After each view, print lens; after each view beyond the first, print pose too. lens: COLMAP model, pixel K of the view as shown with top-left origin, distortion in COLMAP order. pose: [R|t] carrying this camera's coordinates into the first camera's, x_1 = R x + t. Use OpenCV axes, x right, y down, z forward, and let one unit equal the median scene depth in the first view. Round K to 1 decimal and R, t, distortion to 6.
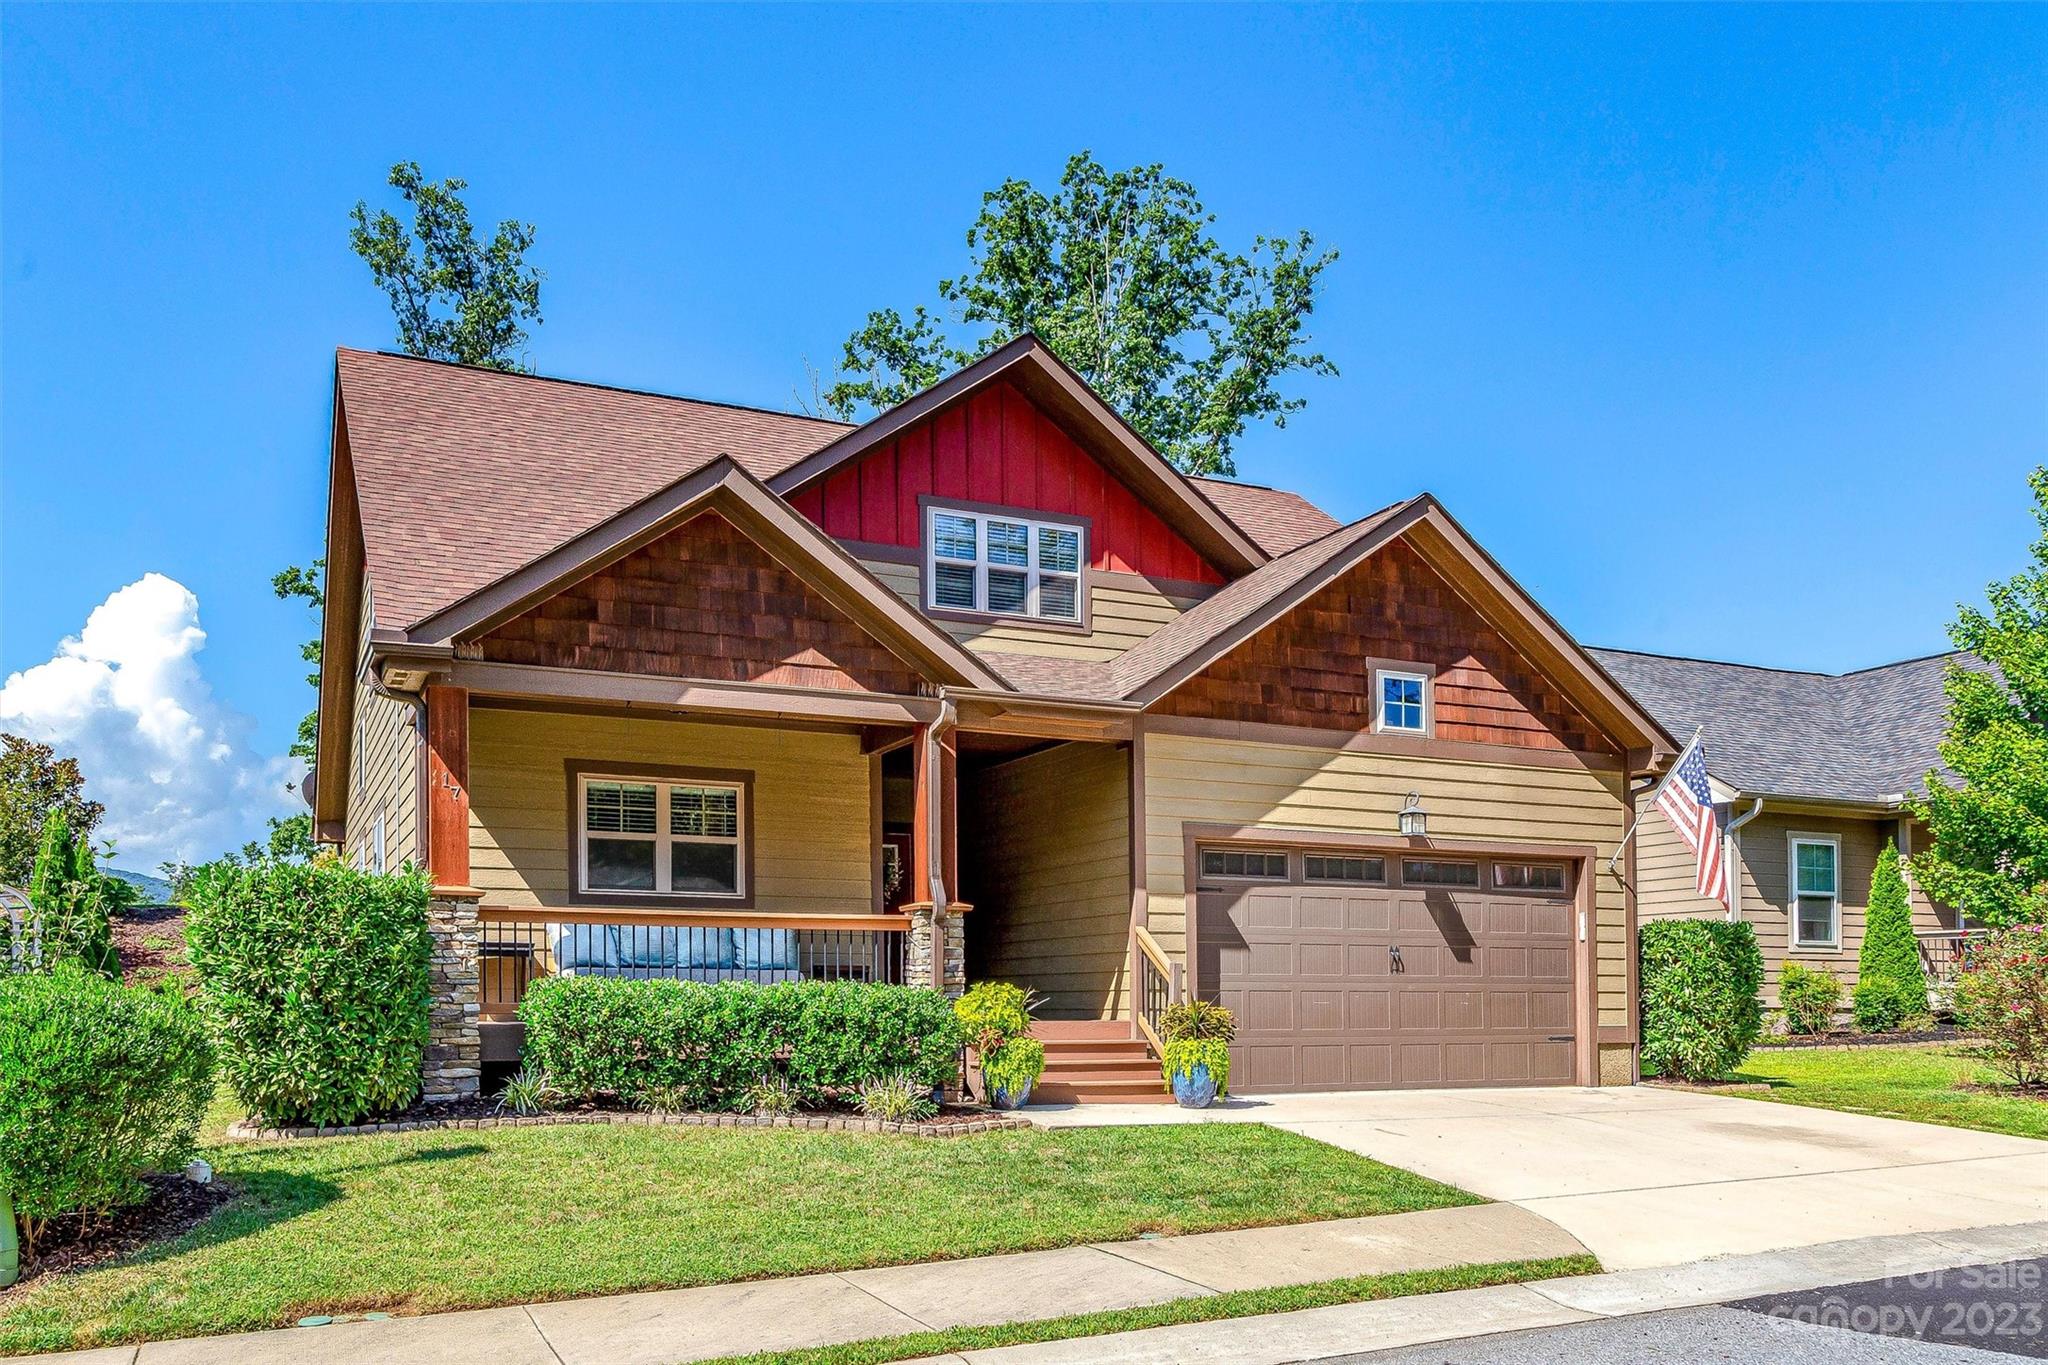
lens RADIAL K [[1744.8, 0, 1024.0], [0, 1744.8, 682.5], [0, 0, 1]] dist [-0.045038, 0.004058]
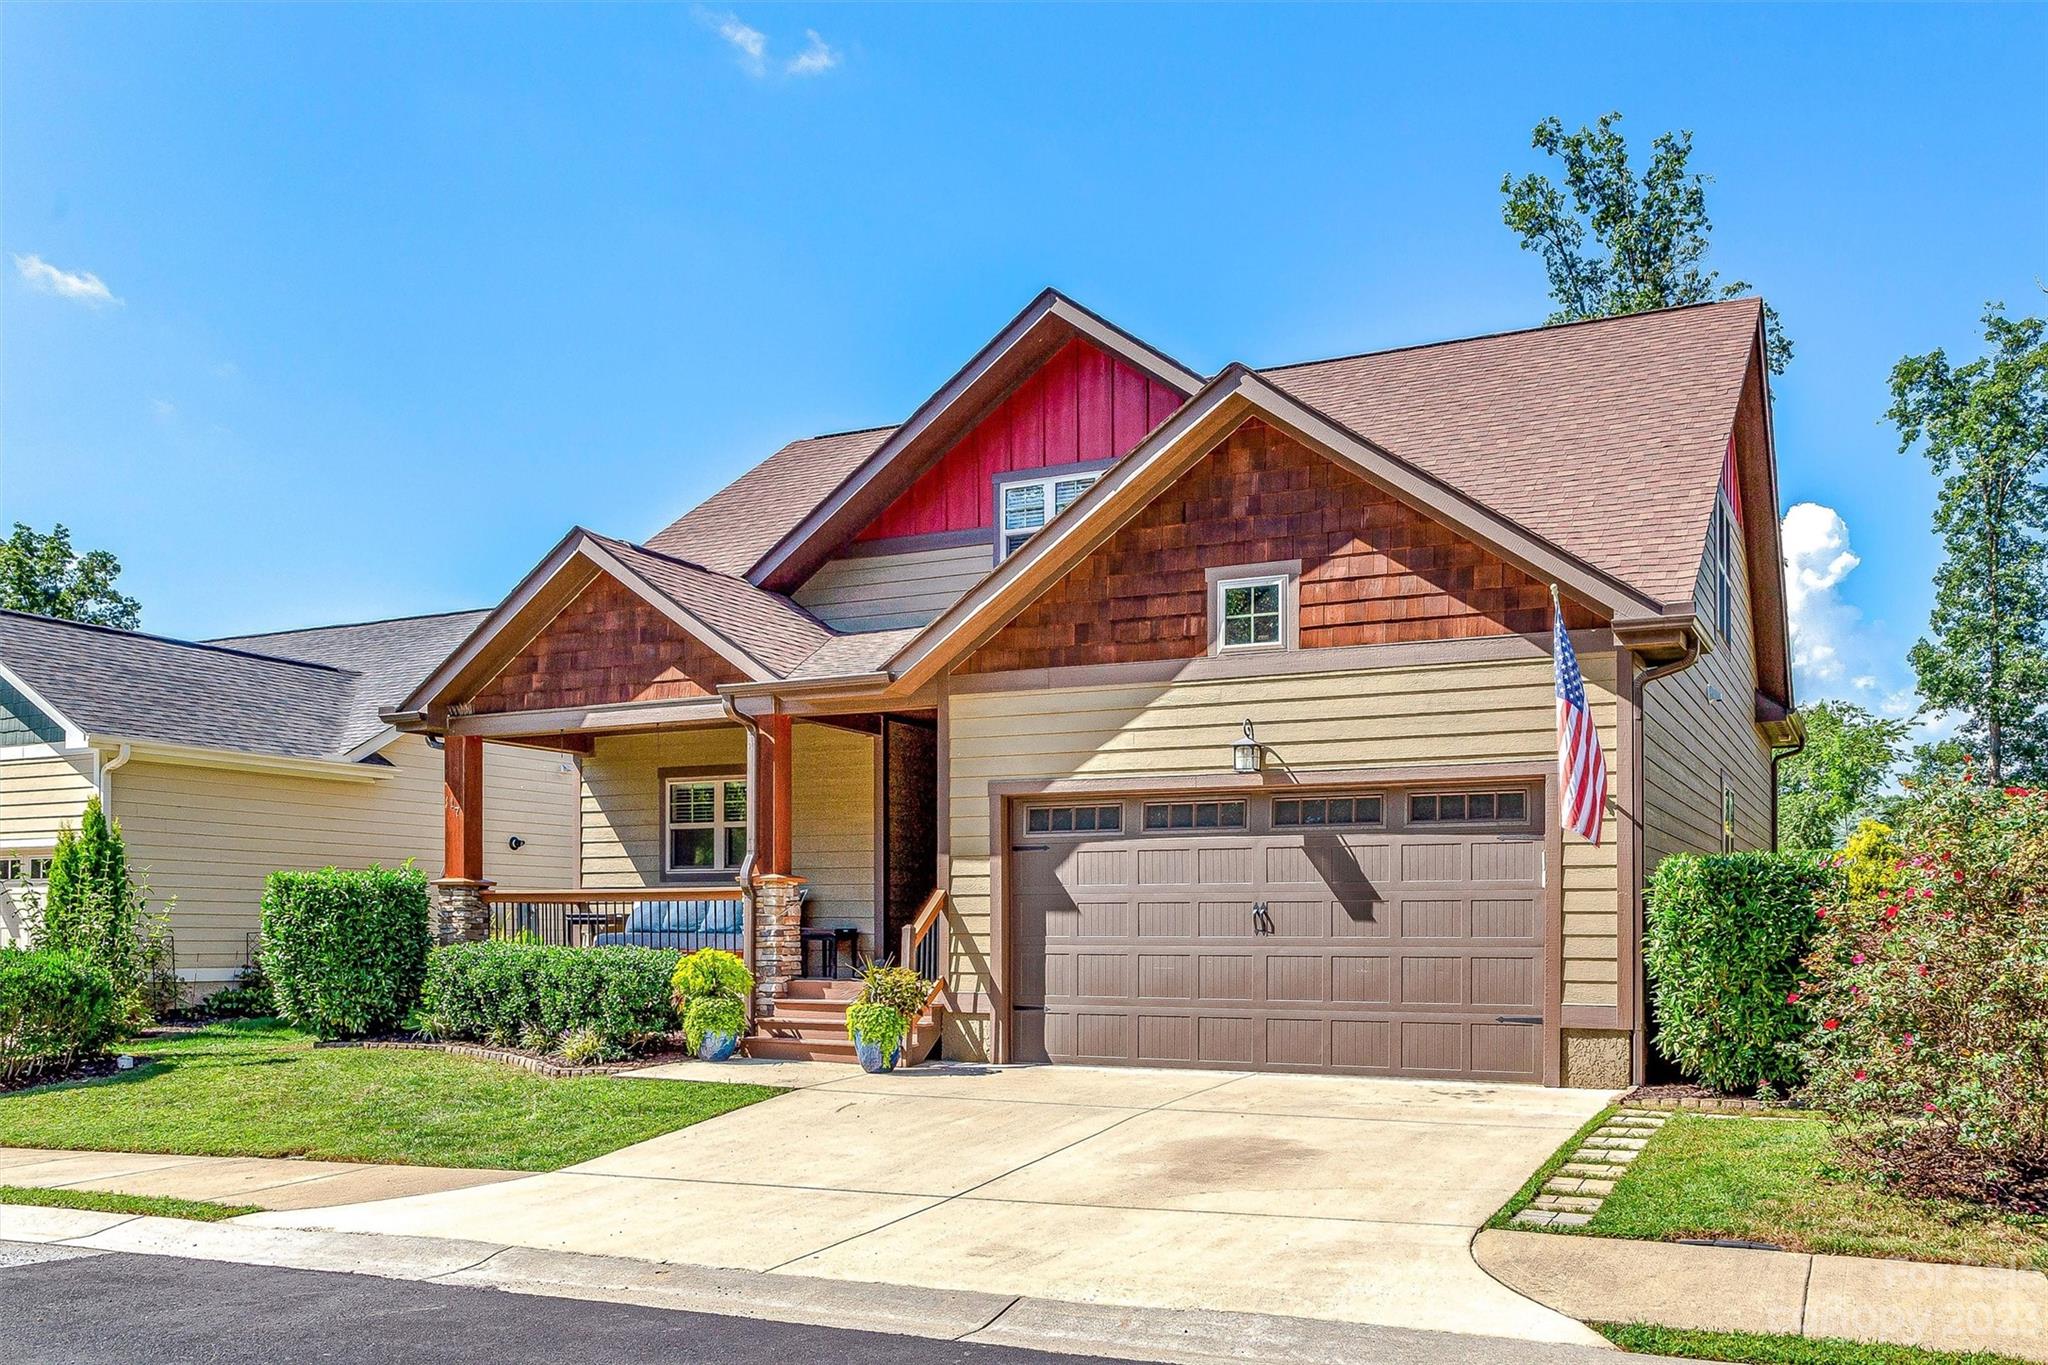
lens RADIAL K [[1744.8, 0, 1024.0], [0, 1744.8, 682.5], [0, 0, 1]] dist [-0.045038, 0.004058]
pose [[0.593263, -0.113921, -0.796907, 0.827740], [0.146393, 0.988697, -0.032354, 0.055945], [0.791586, -0.097467, 0.603235, 0.405139]]
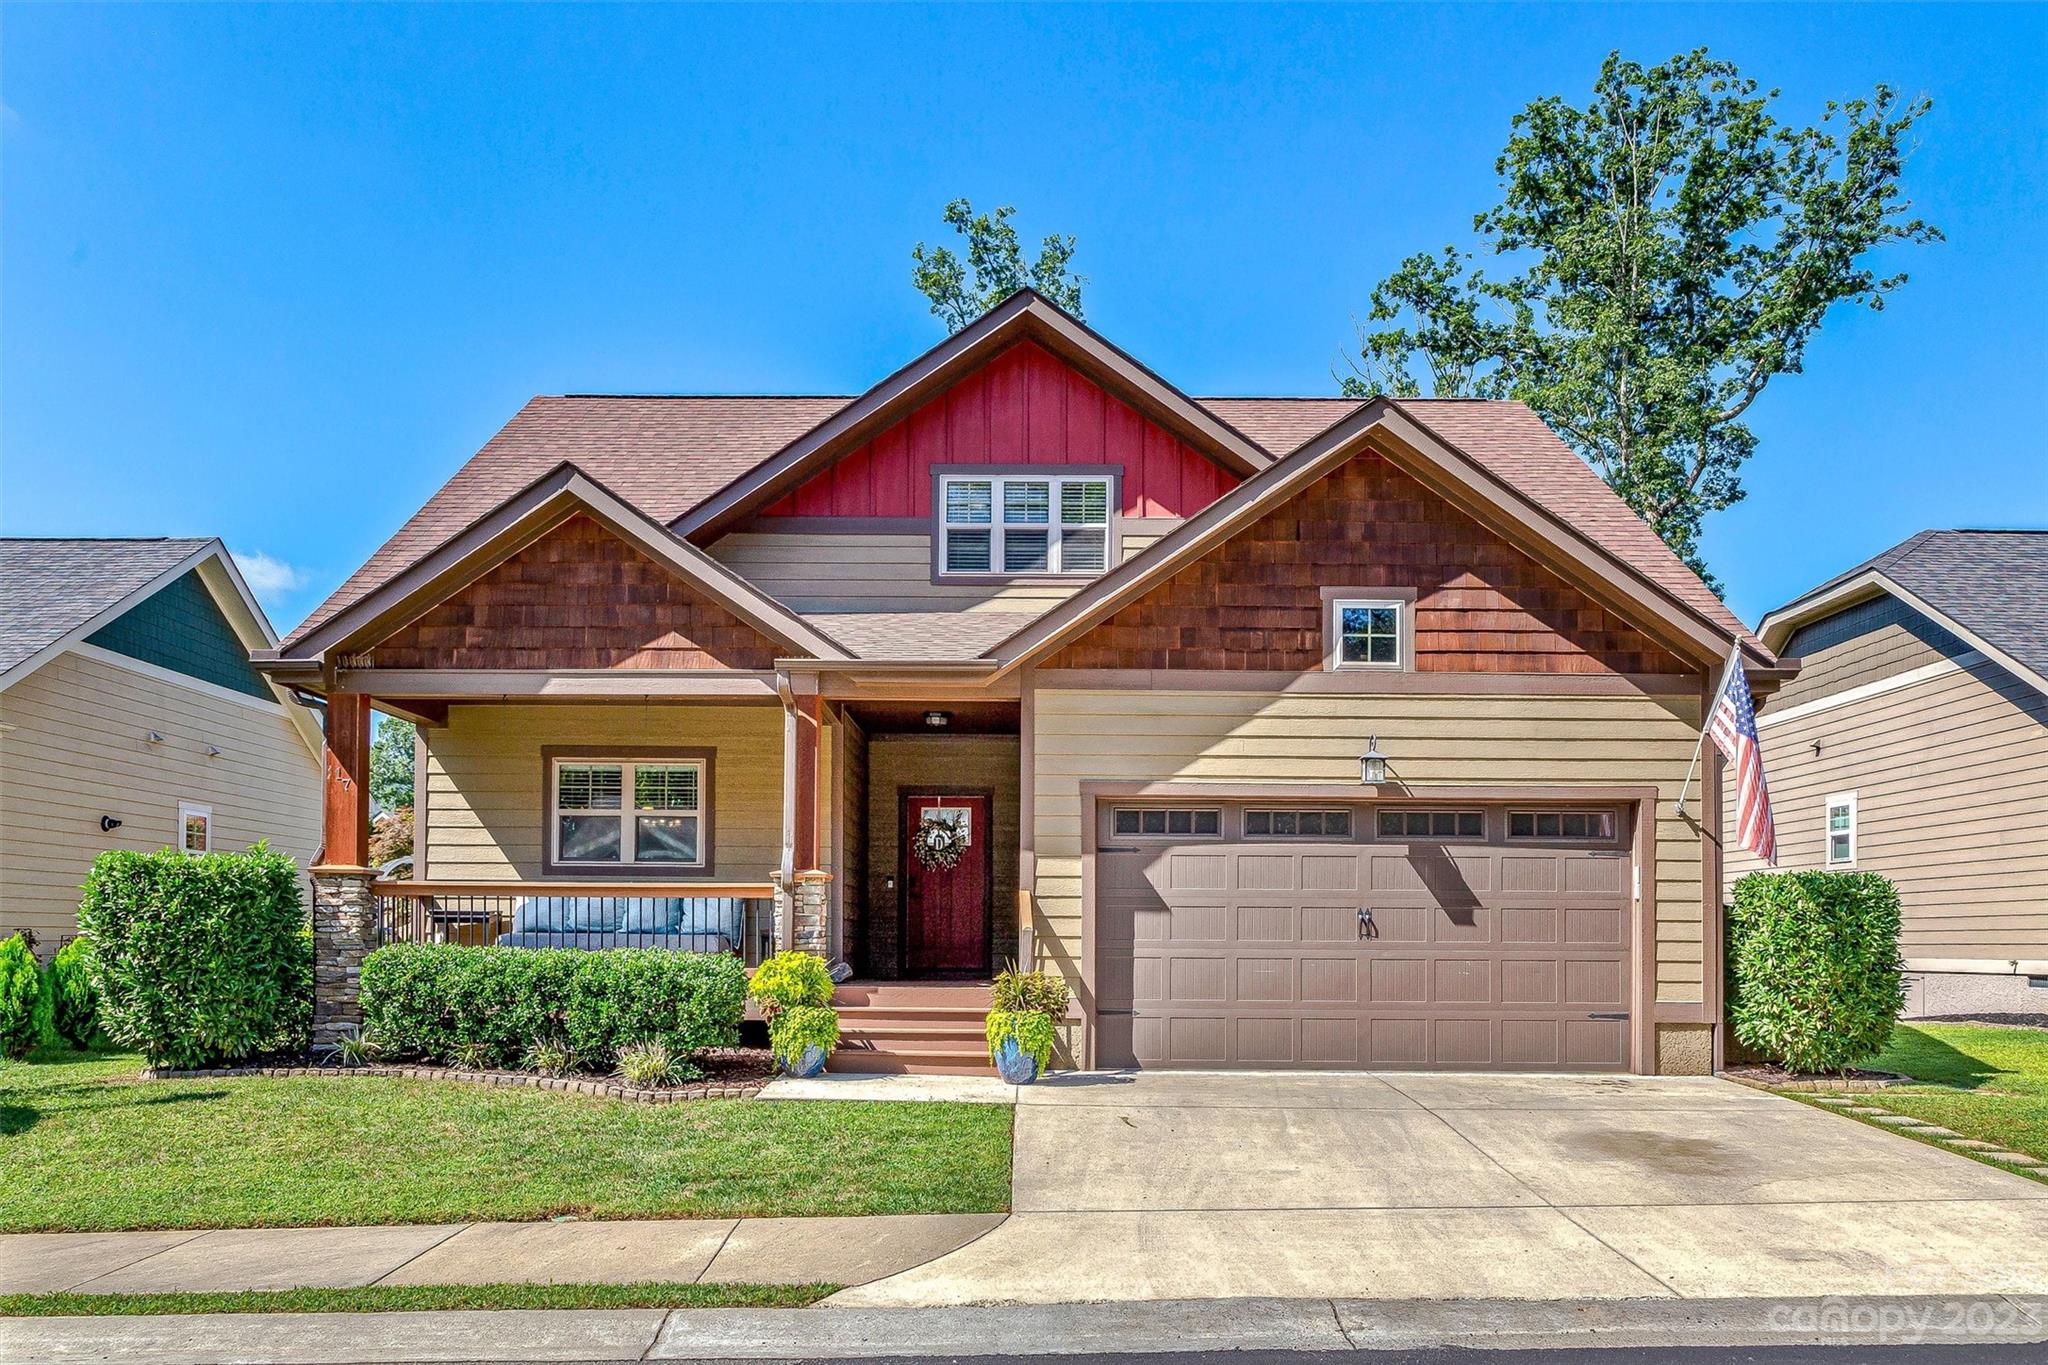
lens RADIAL K [[1642.1, 0, 1024.0], [0, 1642.1, 682.5], [0, 0, 1]] dist [-0.031082, -0.007176]
pose [[0.893235, -0.063679, -0.445058, 0.435050], [0.076016, 0.997057, 0.009905, 0.014651], [0.443118, -0.042679, 0.895447, 0.174727]]
